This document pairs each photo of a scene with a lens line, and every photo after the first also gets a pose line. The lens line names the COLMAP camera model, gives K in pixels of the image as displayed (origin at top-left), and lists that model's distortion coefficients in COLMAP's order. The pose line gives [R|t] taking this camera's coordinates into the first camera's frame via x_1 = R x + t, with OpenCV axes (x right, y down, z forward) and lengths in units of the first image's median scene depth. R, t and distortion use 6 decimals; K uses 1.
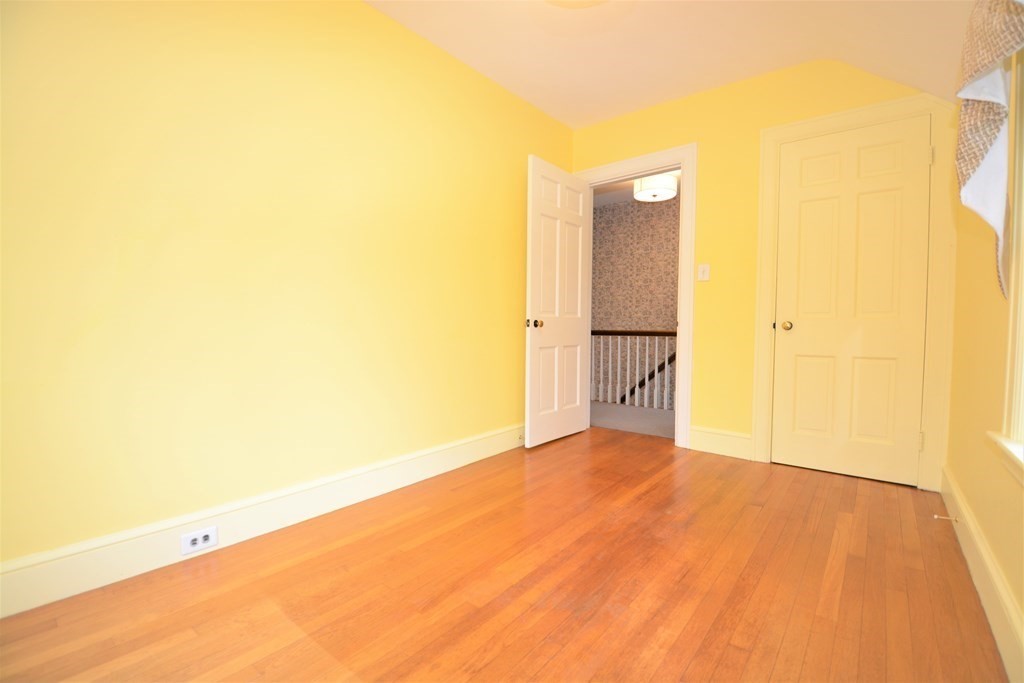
lens RADIAL K [[477.3, 0, 512.0], [0, 477.3, 341.5], [0, 0, 1]] dist [0.002403, 0.000353]
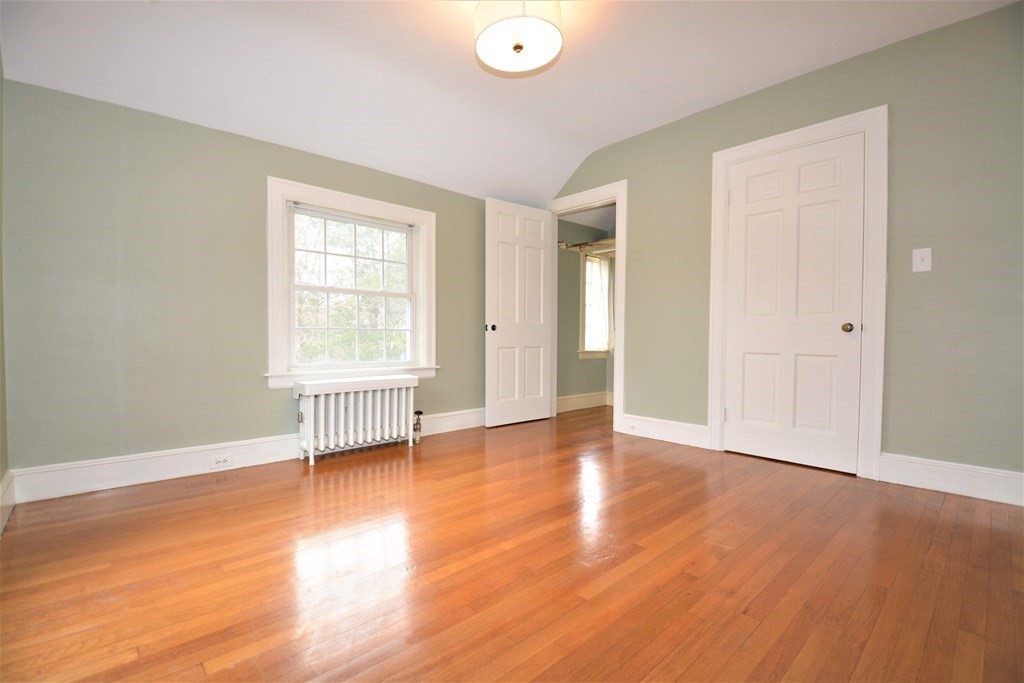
lens RADIAL K [[477.3, 0, 512.0], [0, 477.3, 341.5], [0, 0, 1]] dist [0.002403, 0.000353]
pose [[0.984213, -0.011610, -0.176608, 0.281166], [0.008940, 0.999833, -0.015907, 0.013886], [0.176764, 0.014077, 0.984153, -0.204100]]
